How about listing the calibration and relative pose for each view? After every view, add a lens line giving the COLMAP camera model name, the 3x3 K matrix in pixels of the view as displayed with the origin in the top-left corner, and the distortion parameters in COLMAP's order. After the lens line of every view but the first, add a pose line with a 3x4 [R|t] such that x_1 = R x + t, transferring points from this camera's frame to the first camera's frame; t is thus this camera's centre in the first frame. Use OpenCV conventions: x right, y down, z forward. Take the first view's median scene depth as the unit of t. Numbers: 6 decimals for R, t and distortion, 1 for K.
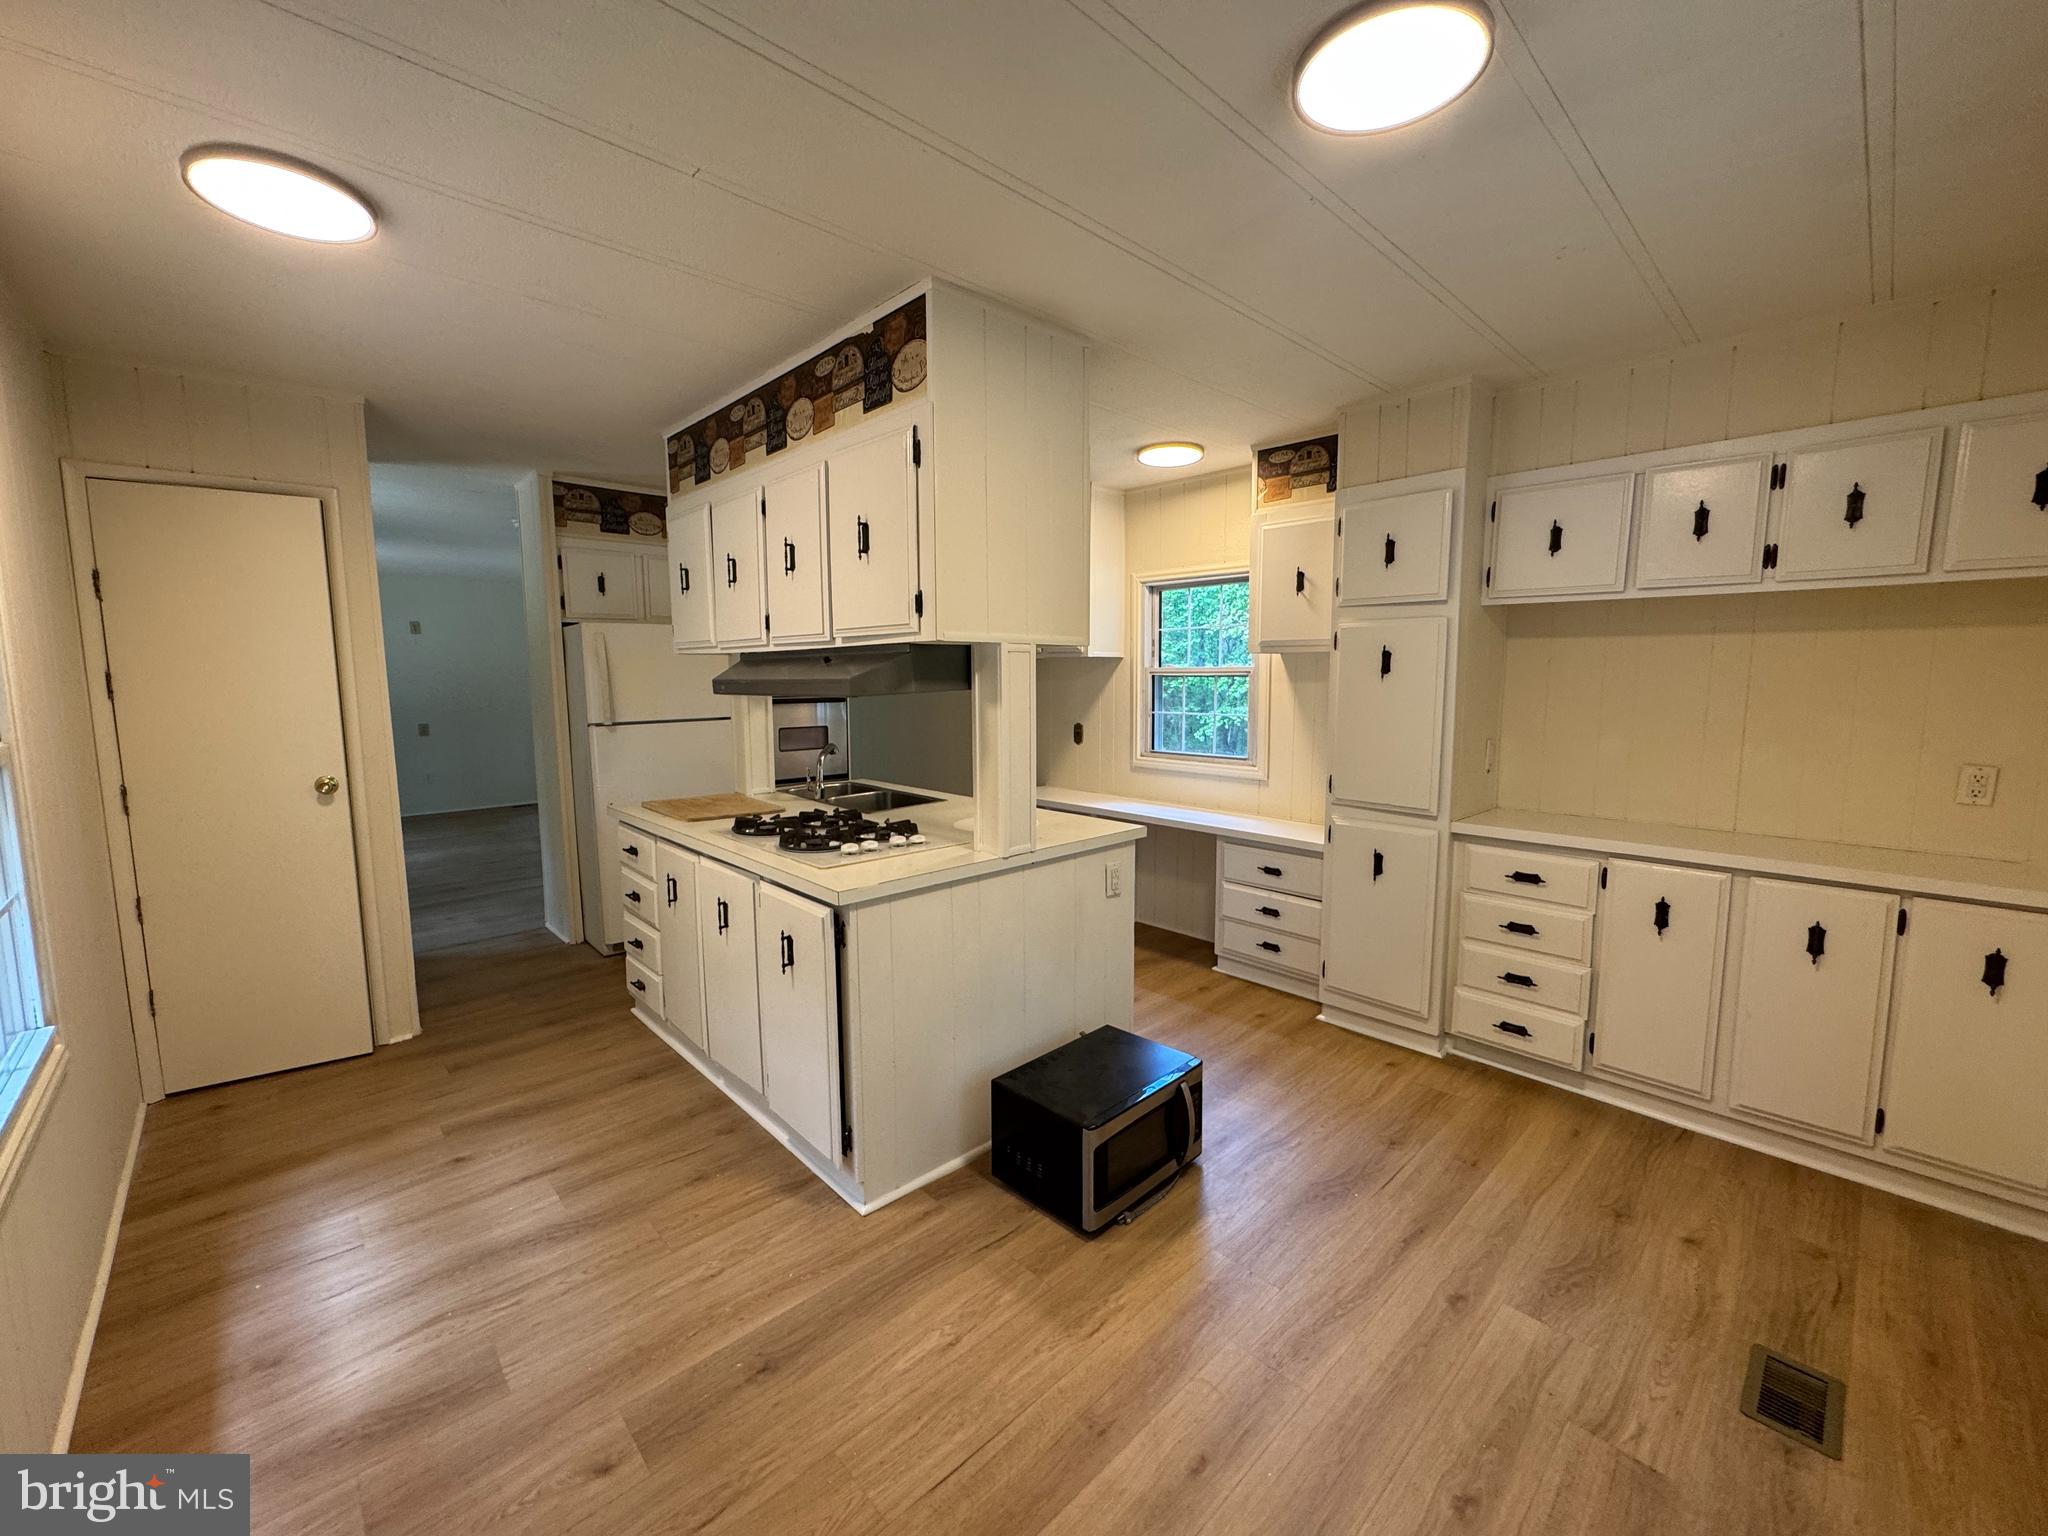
lens RADIAL K [[820.5, 0, 1023.0], [0, 820.5, 763.6], [0, 0, 1]] dist [-0.001831, 0.000158]
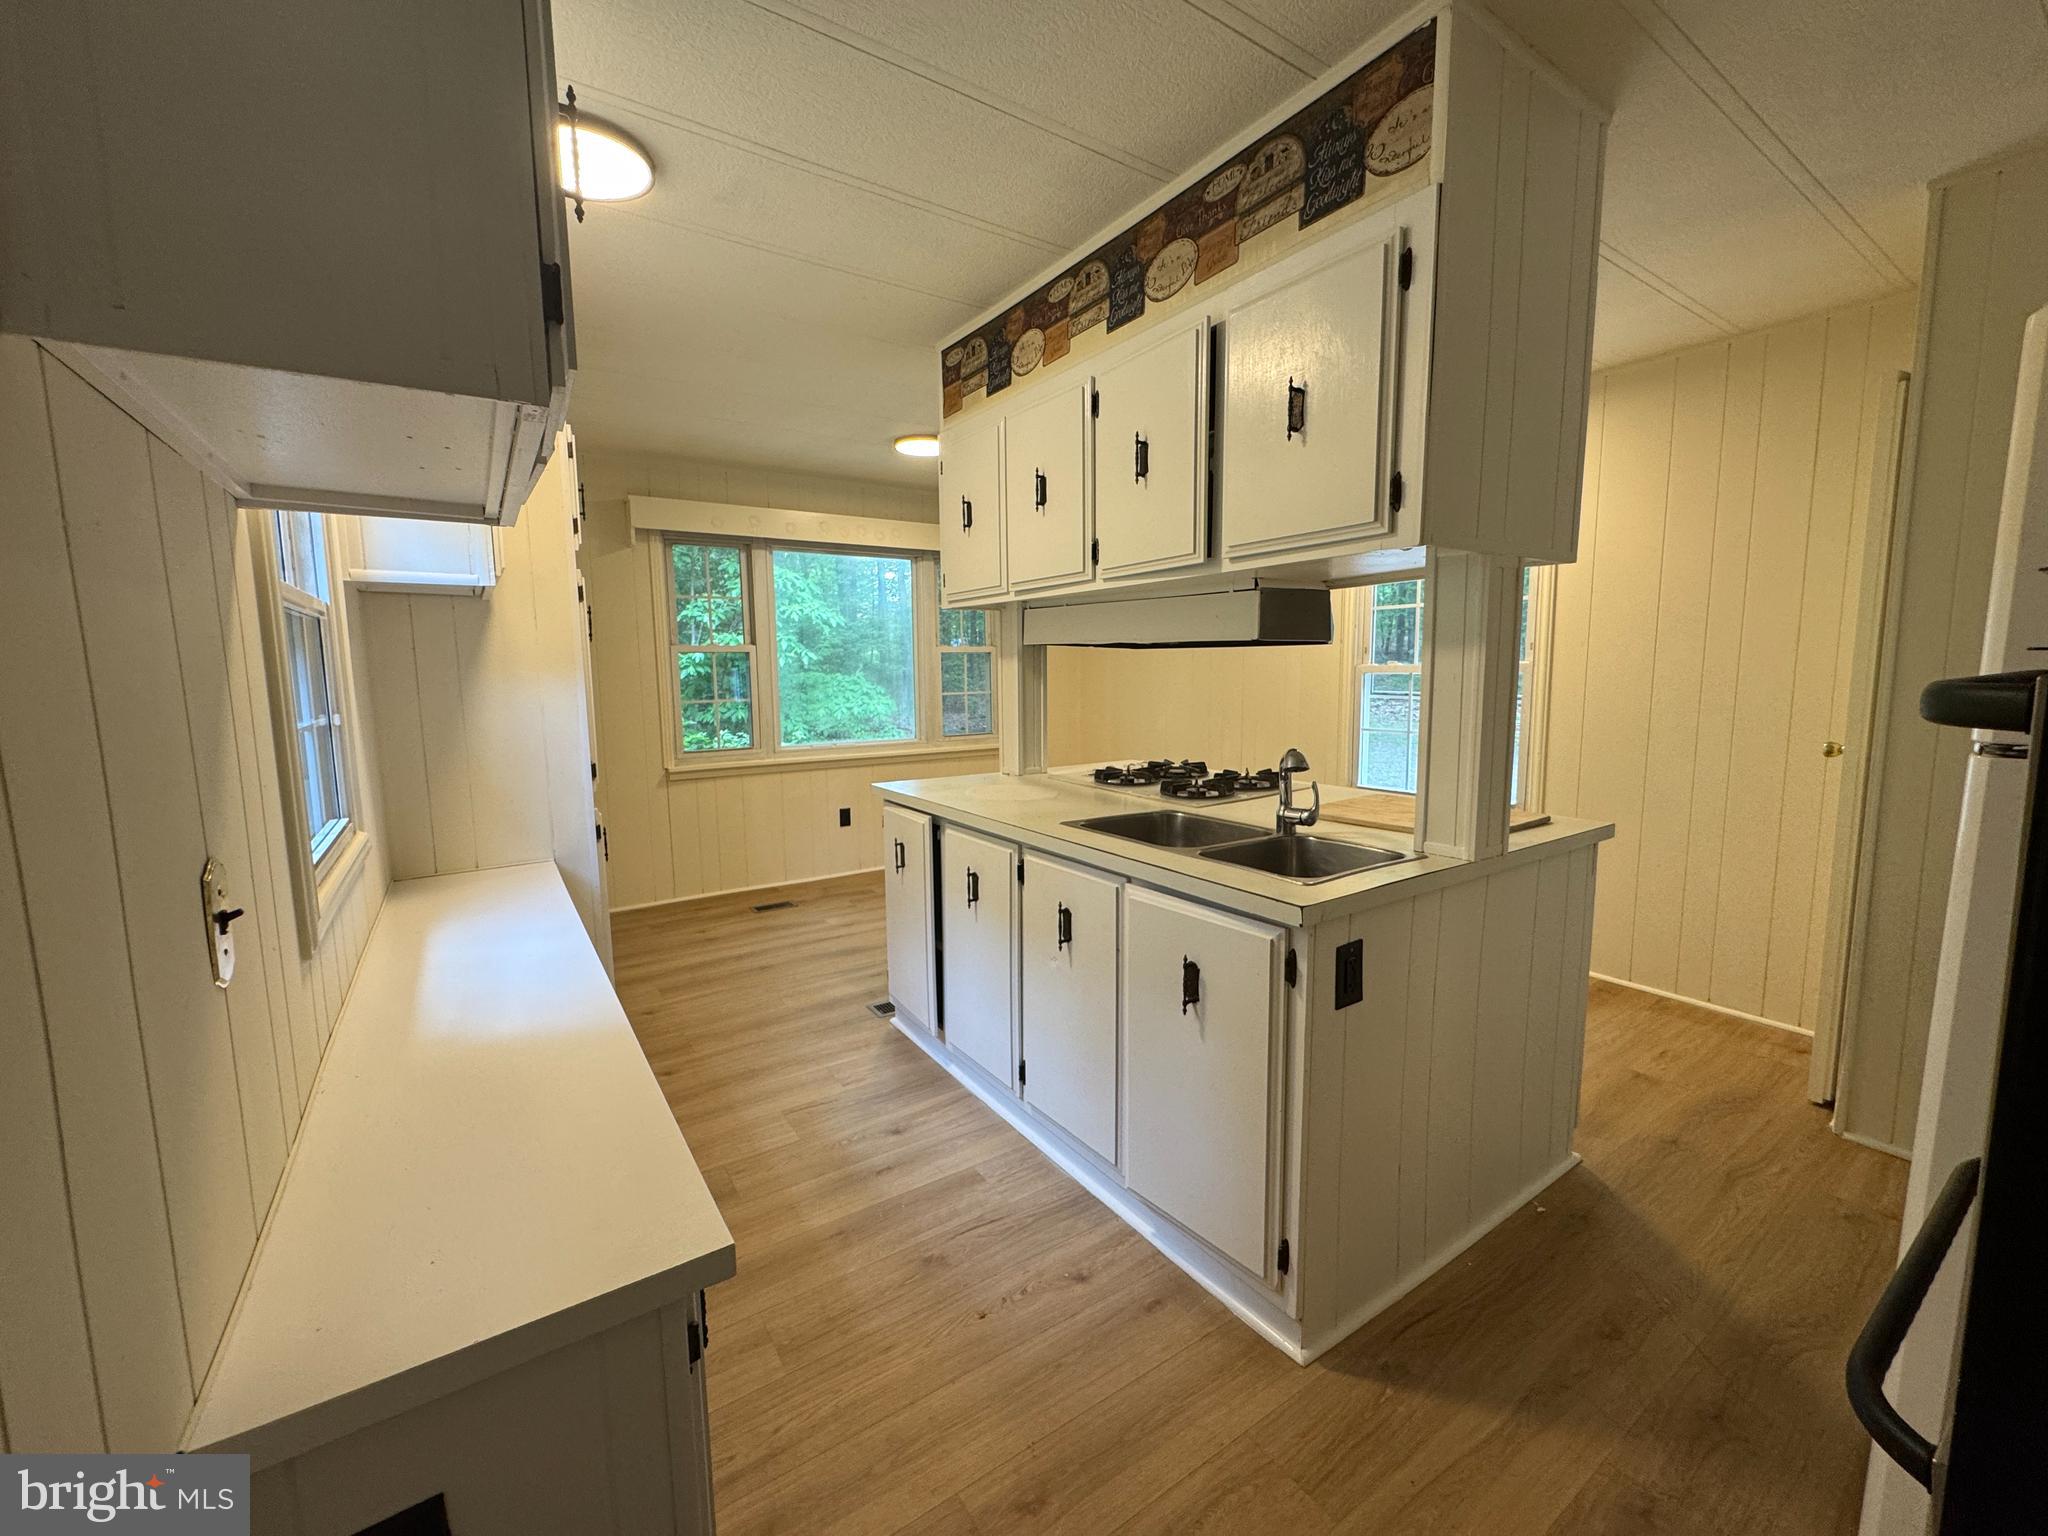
lens RADIAL K [[820.5, 0, 1023.0], [0, 820.5, 763.6], [0, 0, 1]] dist [-0.001831, 0.000158]
pose [[-0.985718, -0.005624, 0.168313, -0.255215], [0.032656, 0.974088, 0.223798, -0.209319], [-0.165210, 0.226098, -0.959992, 2.411714]]
